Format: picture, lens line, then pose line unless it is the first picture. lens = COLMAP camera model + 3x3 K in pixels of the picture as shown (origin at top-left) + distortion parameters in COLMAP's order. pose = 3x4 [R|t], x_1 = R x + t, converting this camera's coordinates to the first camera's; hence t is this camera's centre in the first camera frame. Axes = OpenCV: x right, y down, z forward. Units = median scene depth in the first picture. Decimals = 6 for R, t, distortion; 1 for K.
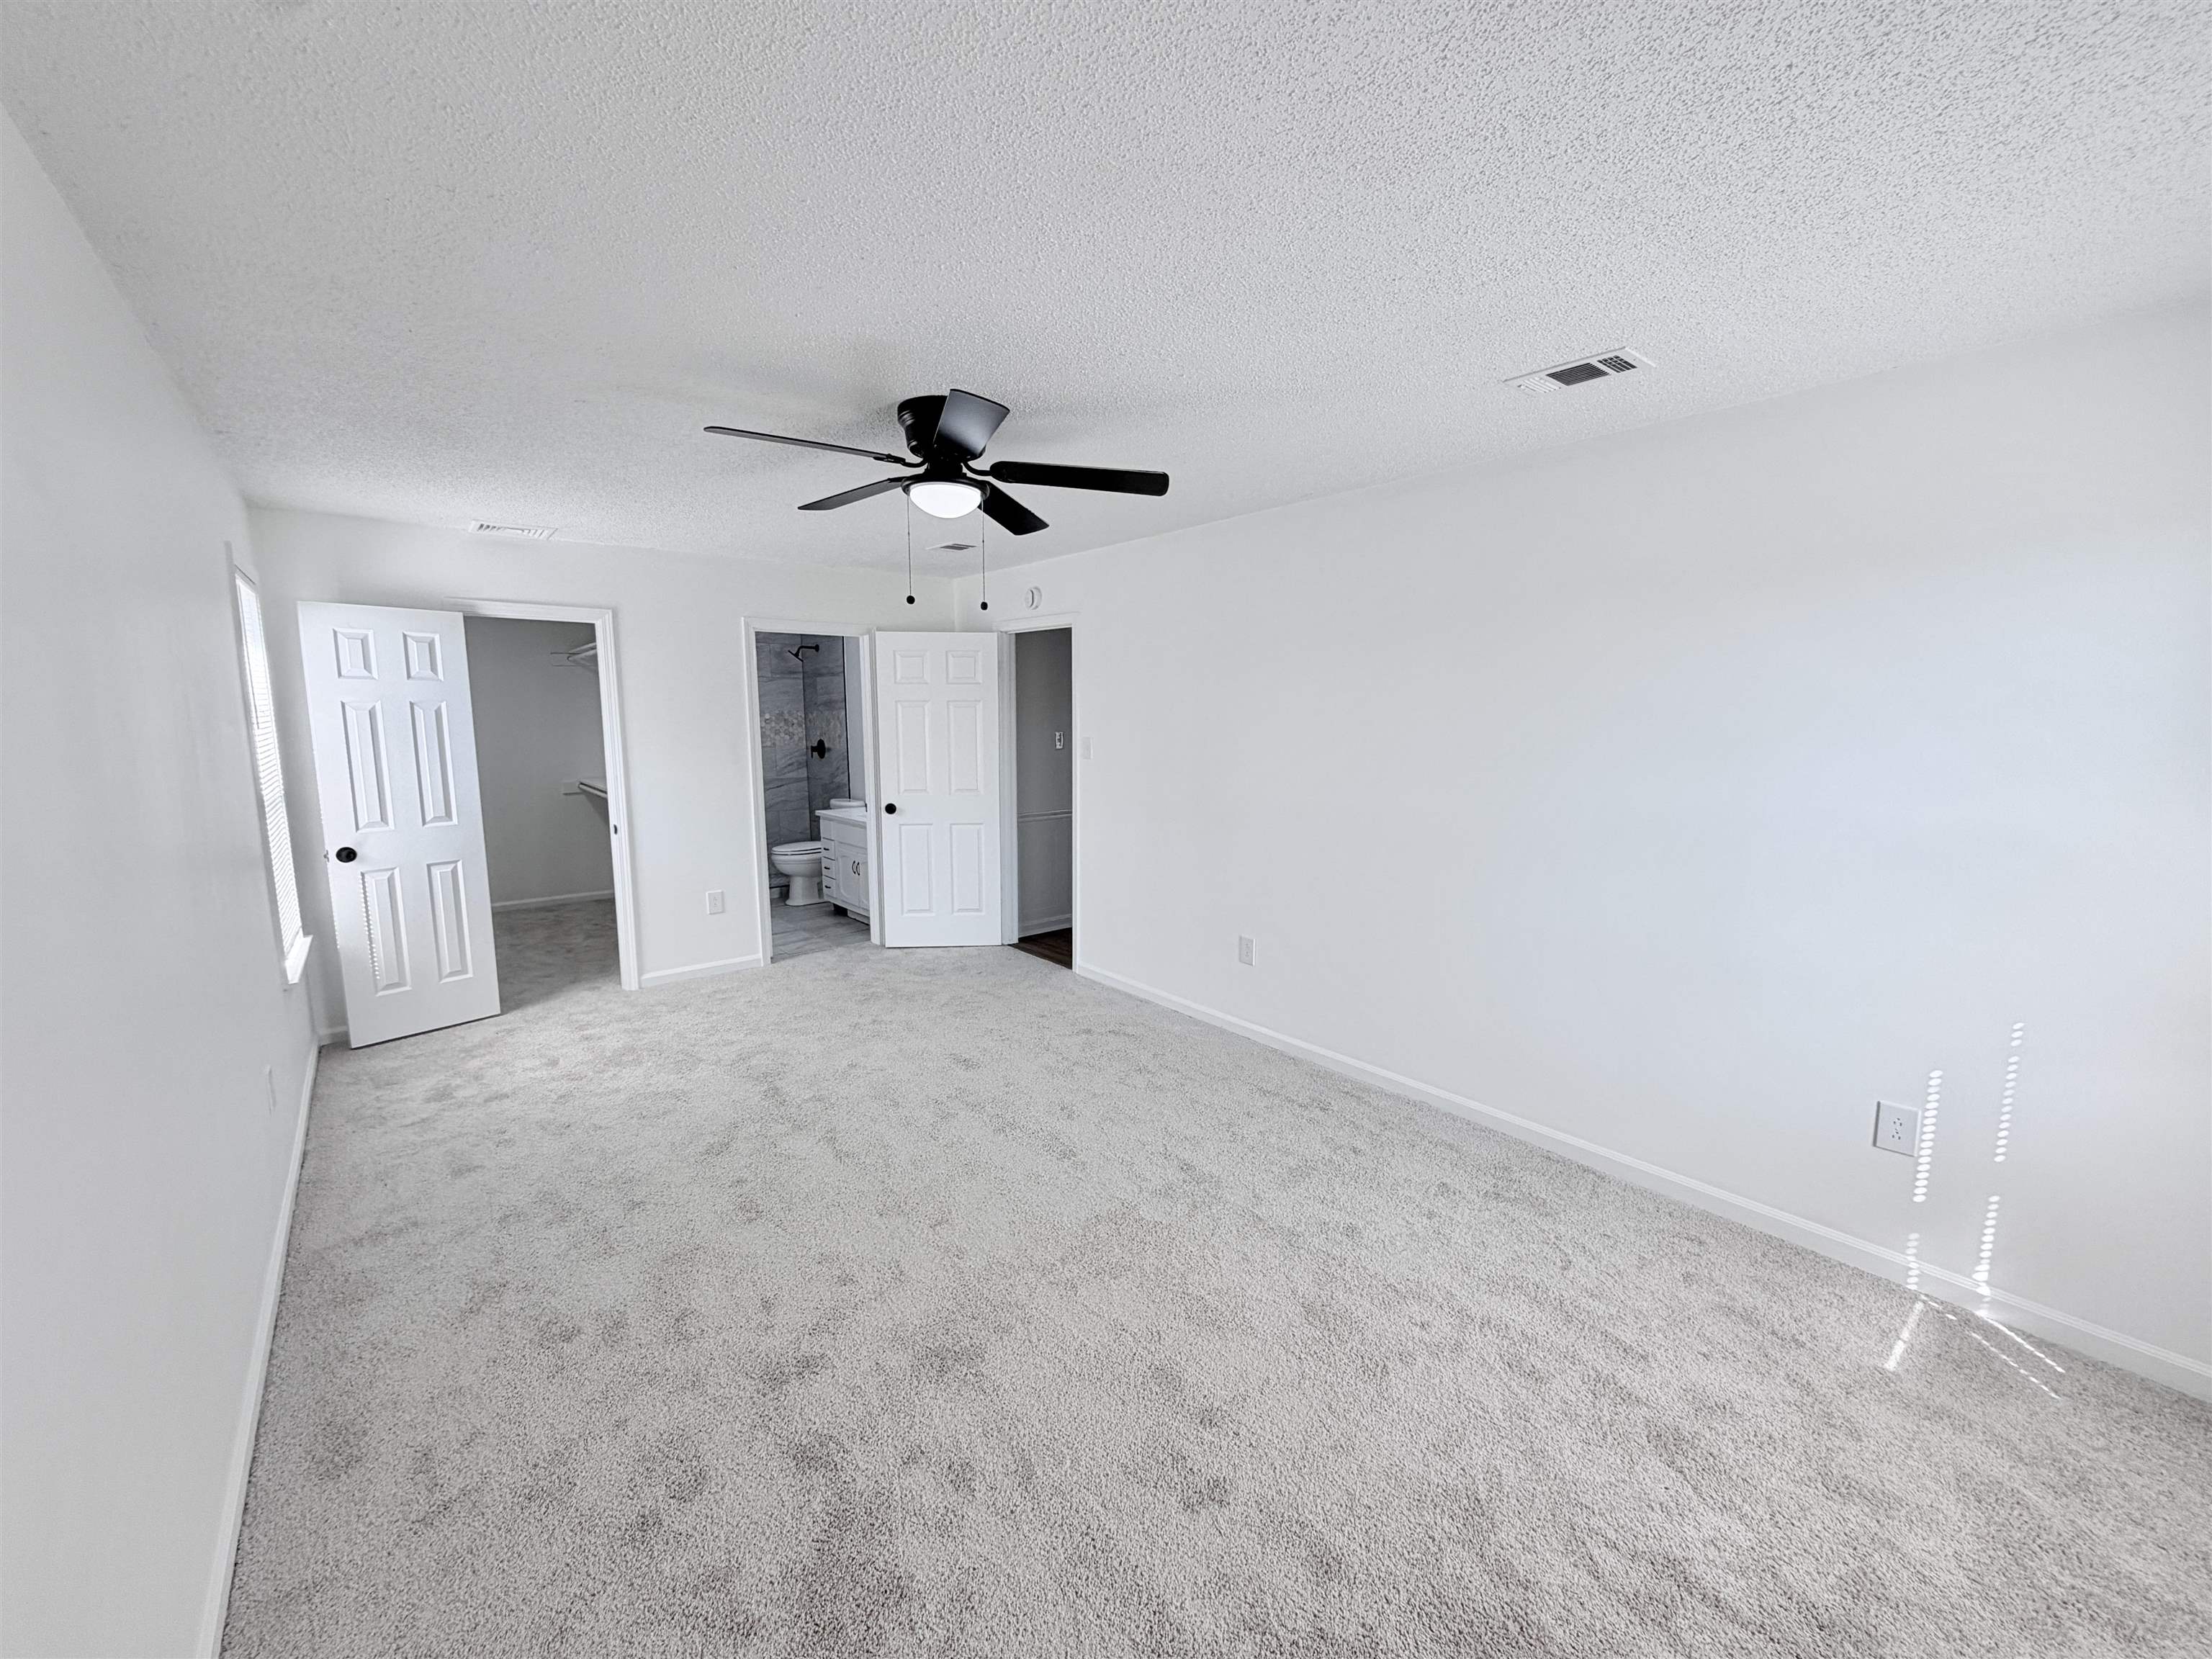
lens RADIAL K [[882.0, 0, 1108.4], [0, 882.0, 826.0], [0, 0, 1]] dist [-0.000466, 0.001158]
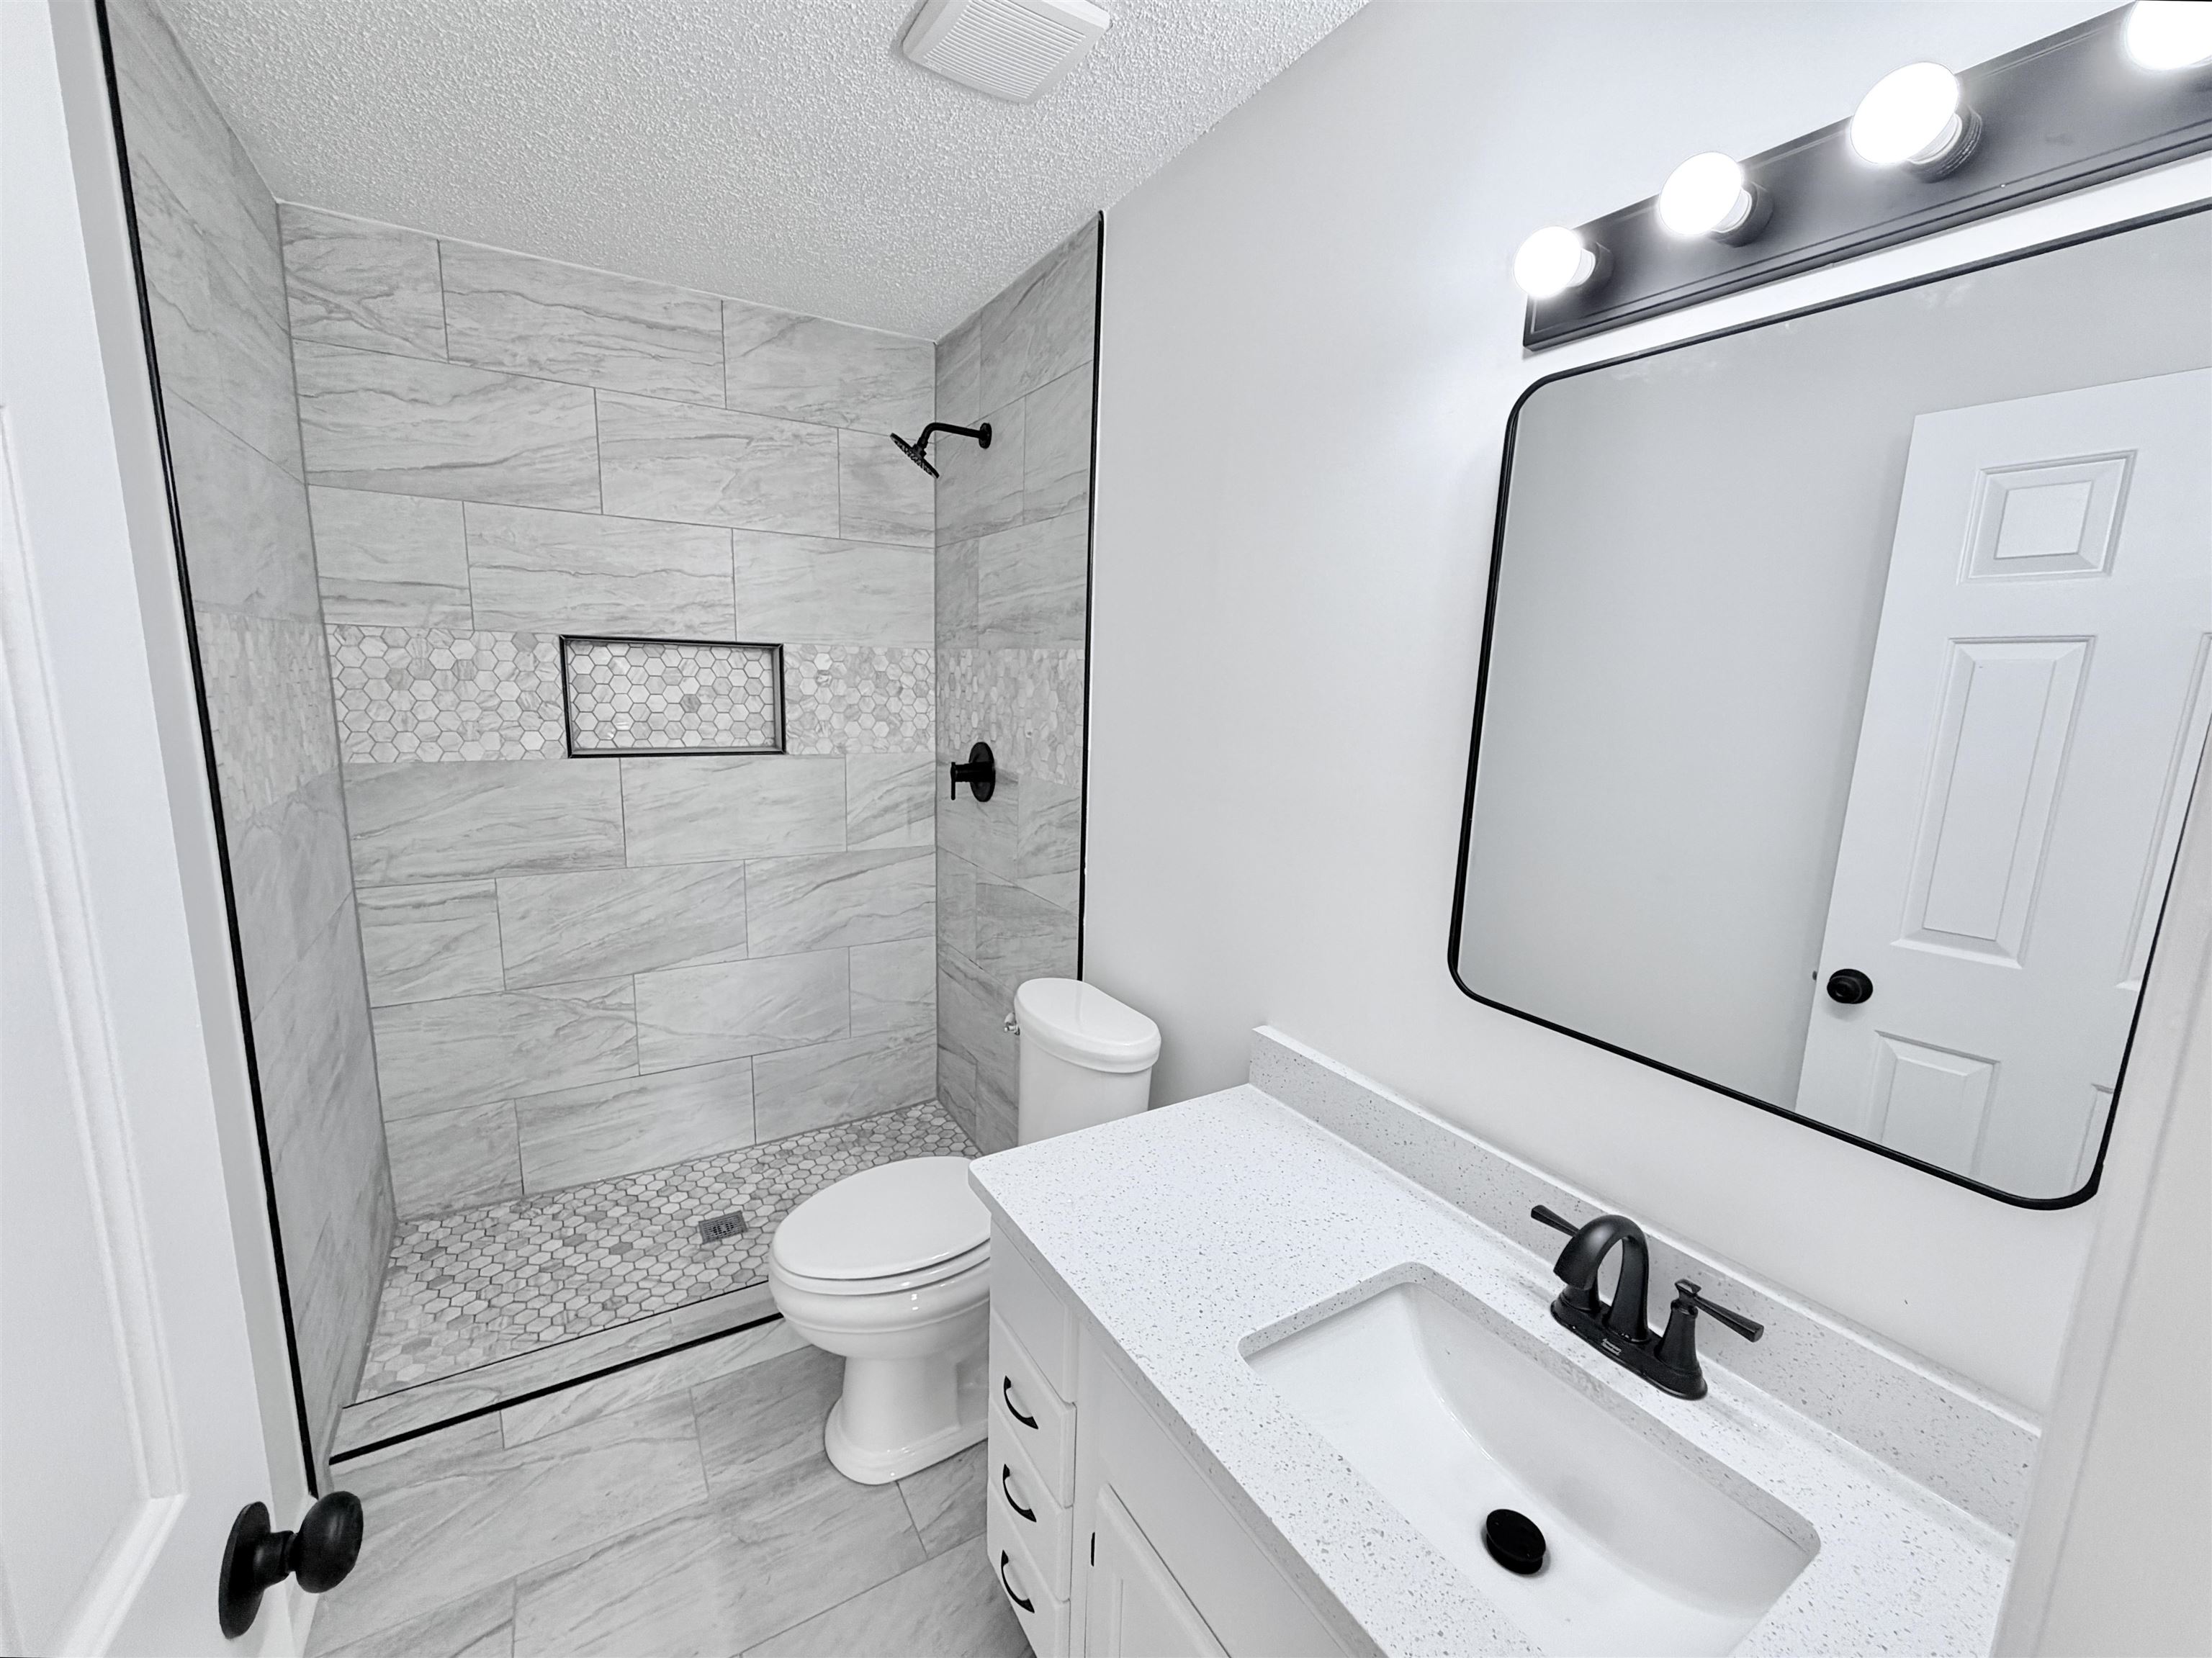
lens RADIAL K [[881.9, 0, 1101.0], [0, 881.9, 831.4], [0, 0, 1]] dist [-0.000466, 0.001158]
pose [[0.990366, 0.050927, -0.128767, -0.240440], [-0.045563, 0.997980, 0.044265, -0.081455], [0.130761, -0.037972, 0.990686, 0.687985]]
